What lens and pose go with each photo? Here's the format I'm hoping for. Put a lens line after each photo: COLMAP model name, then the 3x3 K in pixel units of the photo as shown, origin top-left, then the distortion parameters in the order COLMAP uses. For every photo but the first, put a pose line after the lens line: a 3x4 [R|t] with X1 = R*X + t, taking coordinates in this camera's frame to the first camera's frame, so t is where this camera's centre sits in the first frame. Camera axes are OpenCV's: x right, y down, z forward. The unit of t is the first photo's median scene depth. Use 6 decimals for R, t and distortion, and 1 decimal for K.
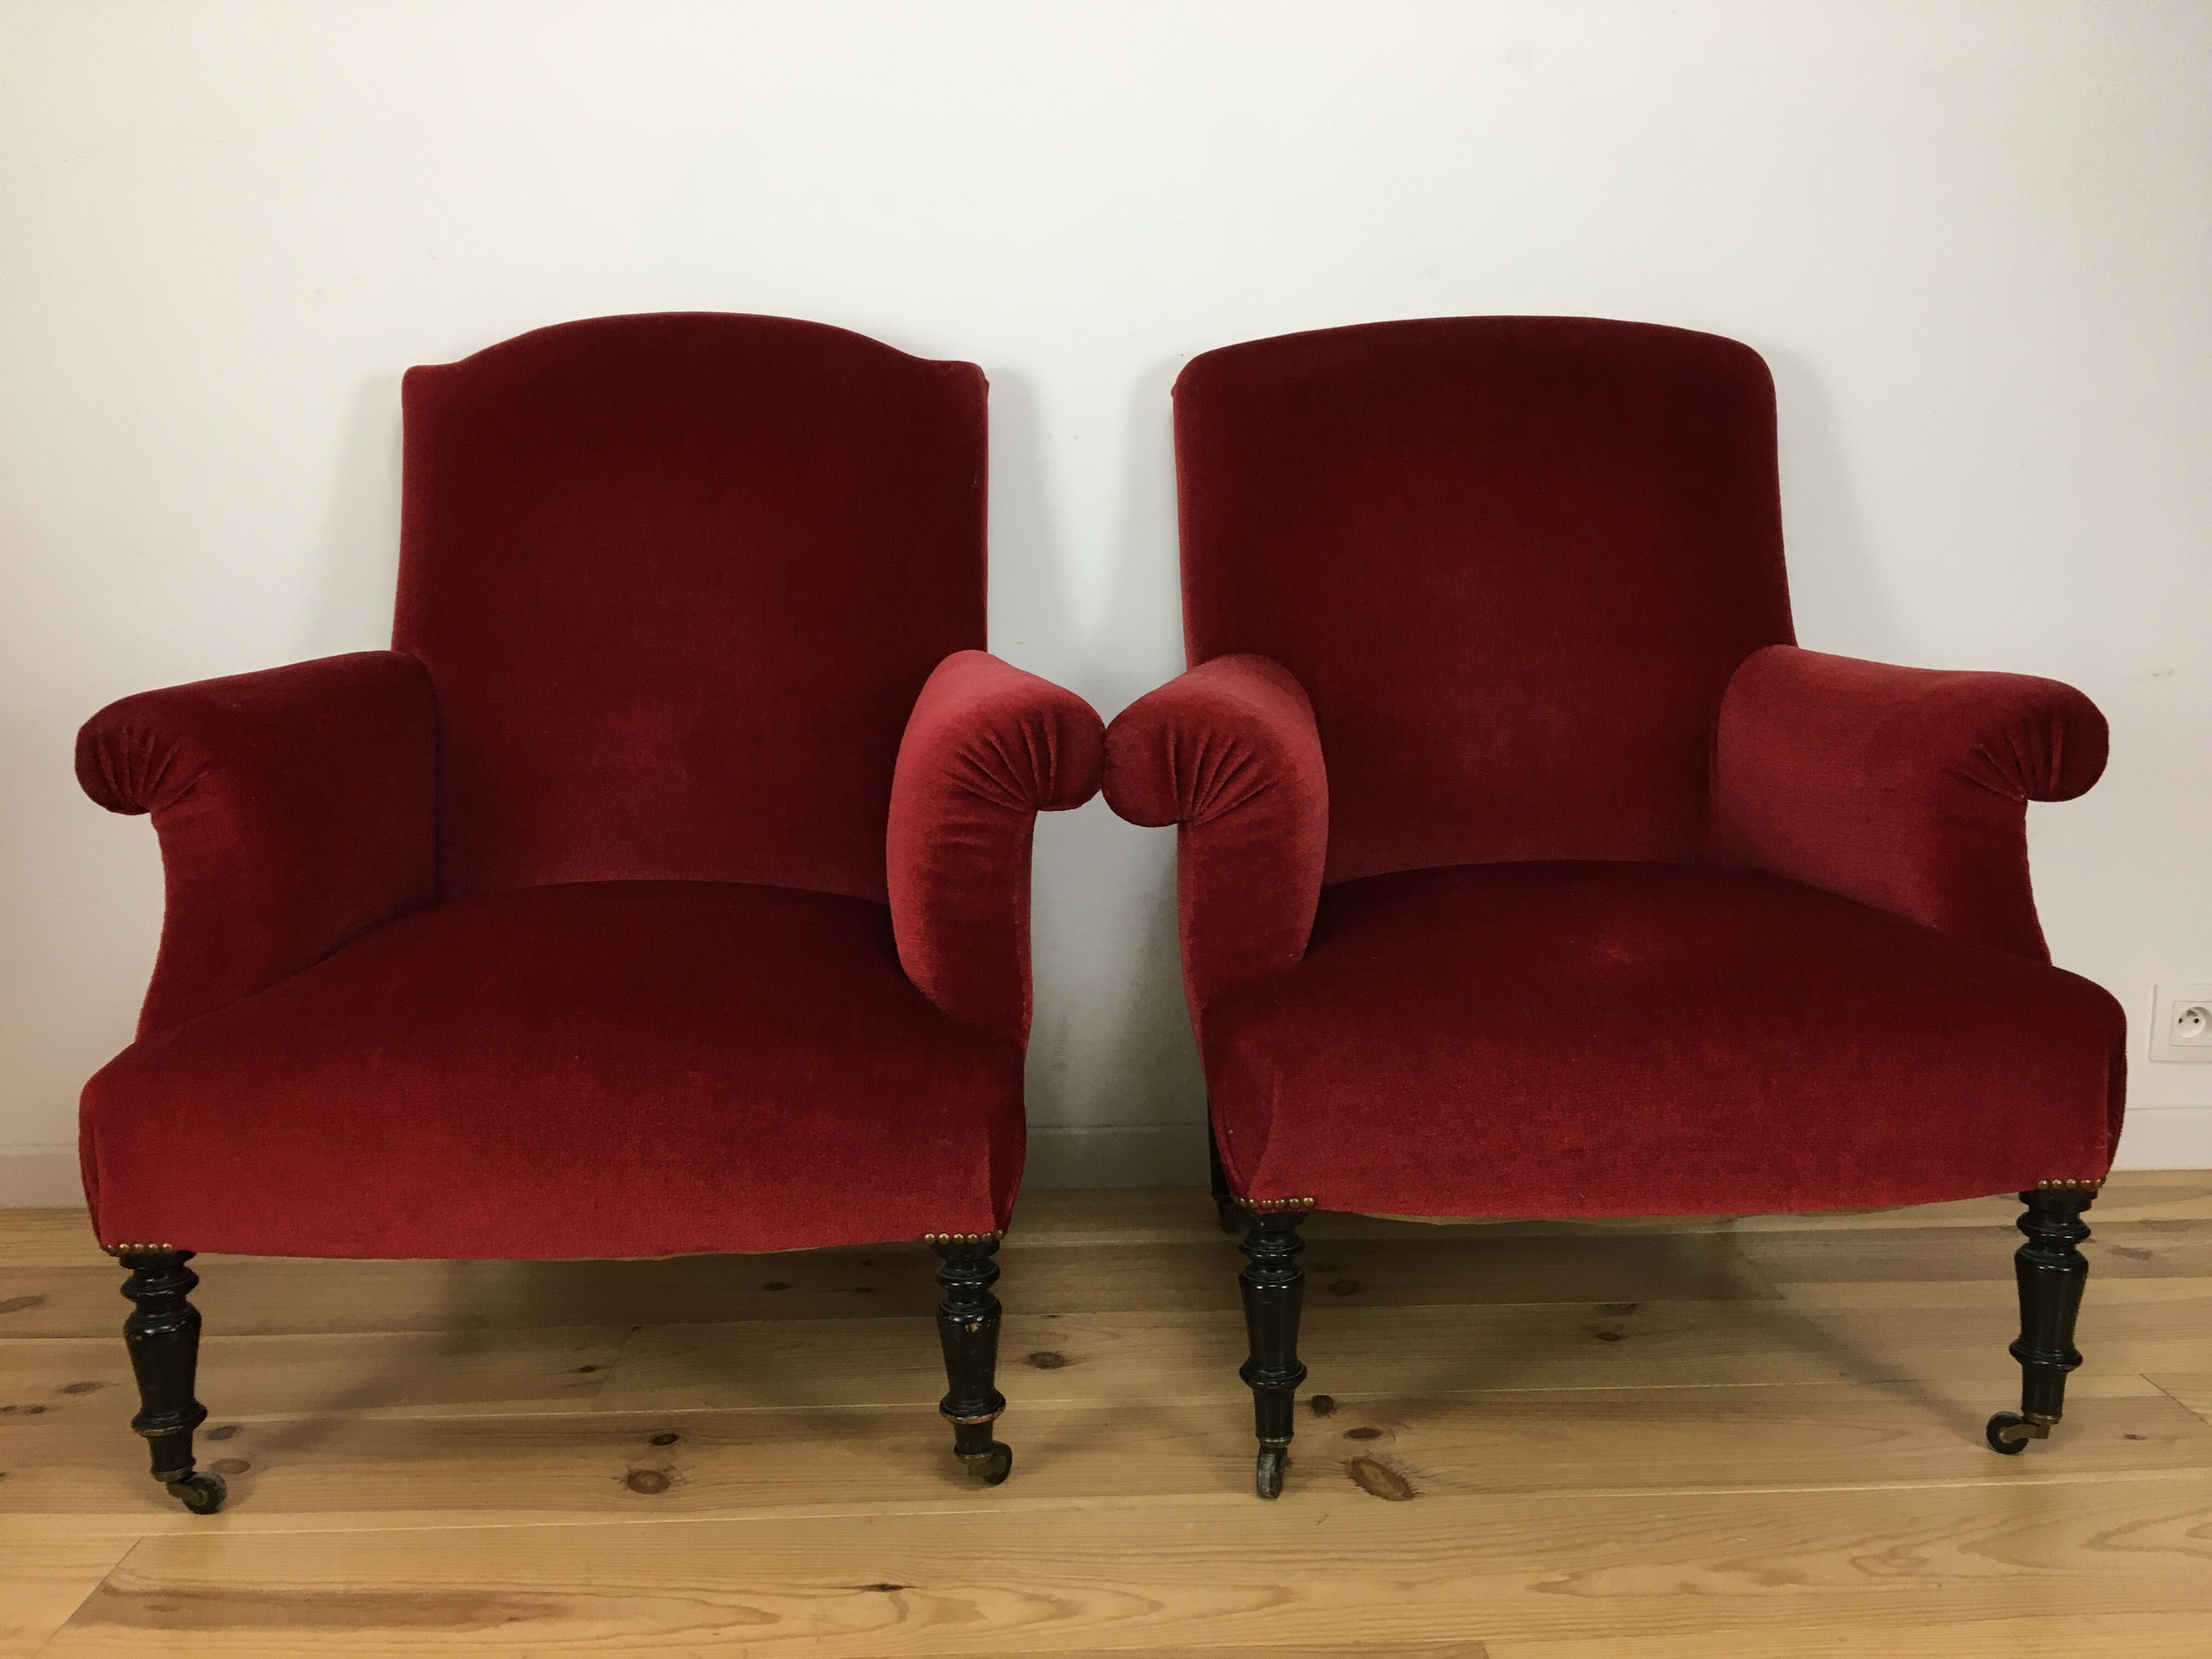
lens RADIAL K [[1867.4, 0, 1070.1], [0, 1867.4, 821.7], [0, 0, 1]] dist [0.036158, -0.086336]
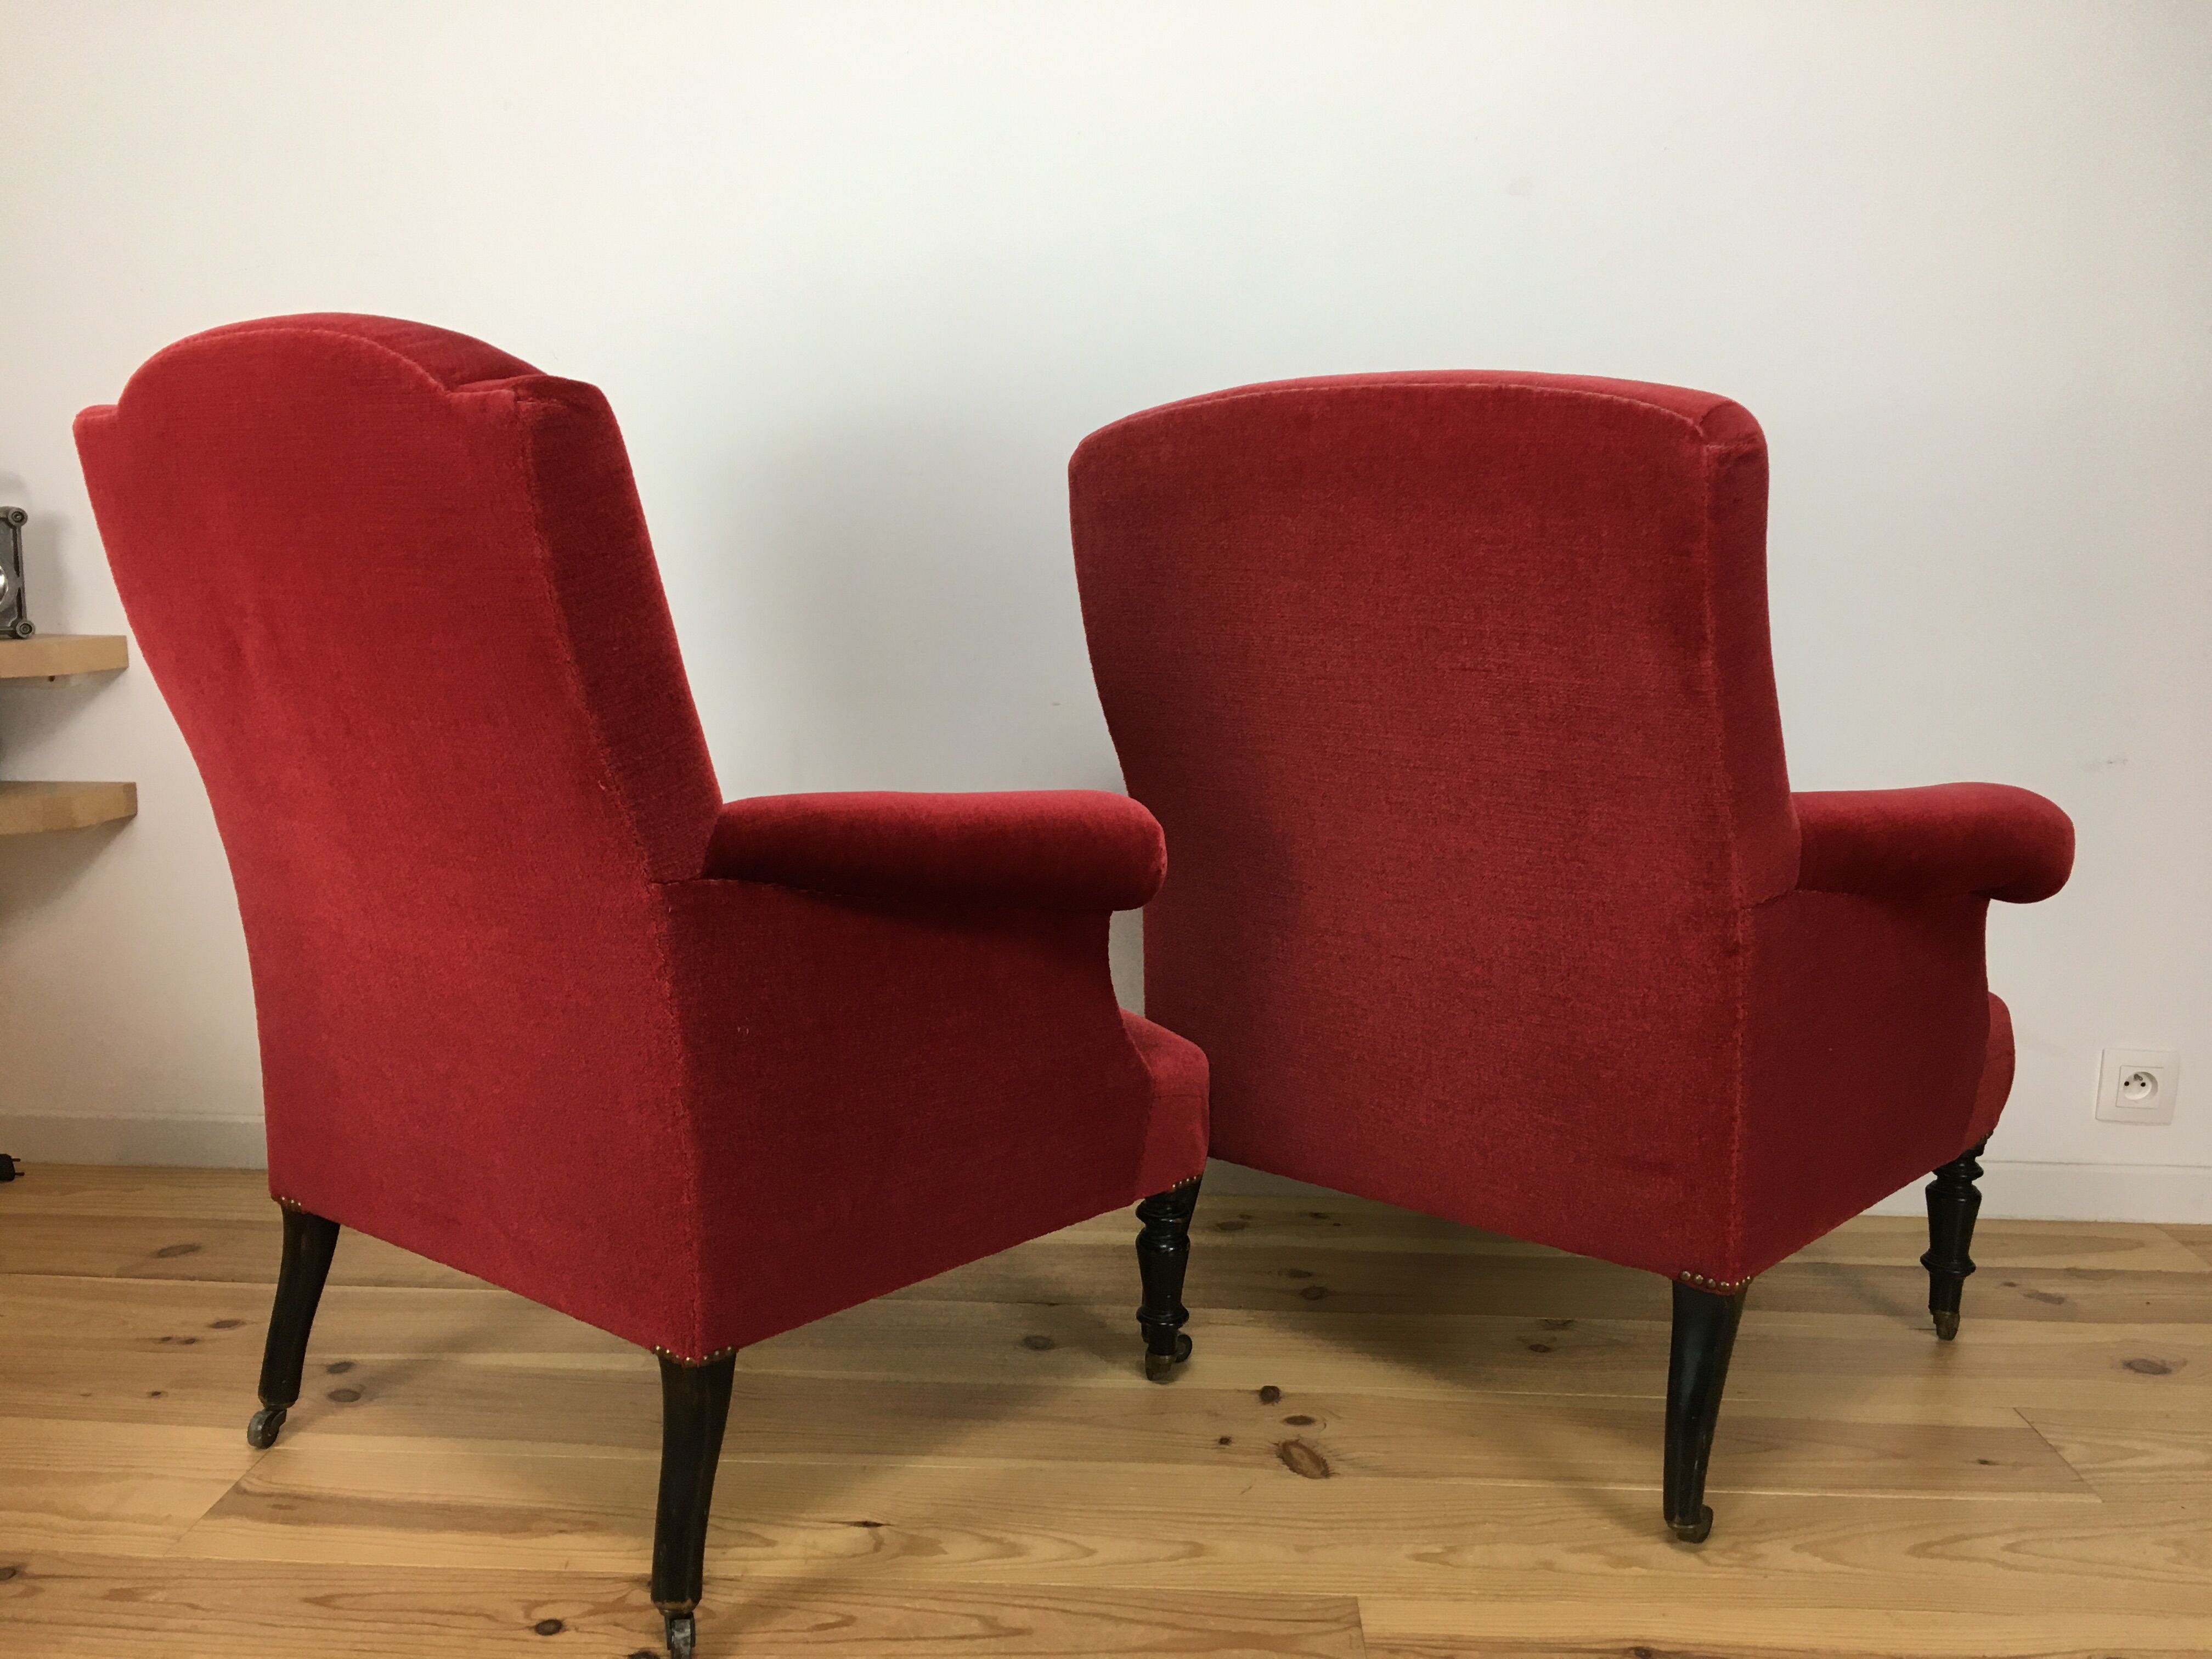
lens RADIAL K [[1867.4, 0, 1086.4], [0, 1867.4, 806.5], [0, 0, 1]] dist [0.036158, -0.086336]
pose [[0.997399, 0.034245, -0.063427, 0.095410], [-0.034177, 0.999413, 0.002159, -0.055584], [0.063464, 0.000015, 0.997984, -0.179910]]
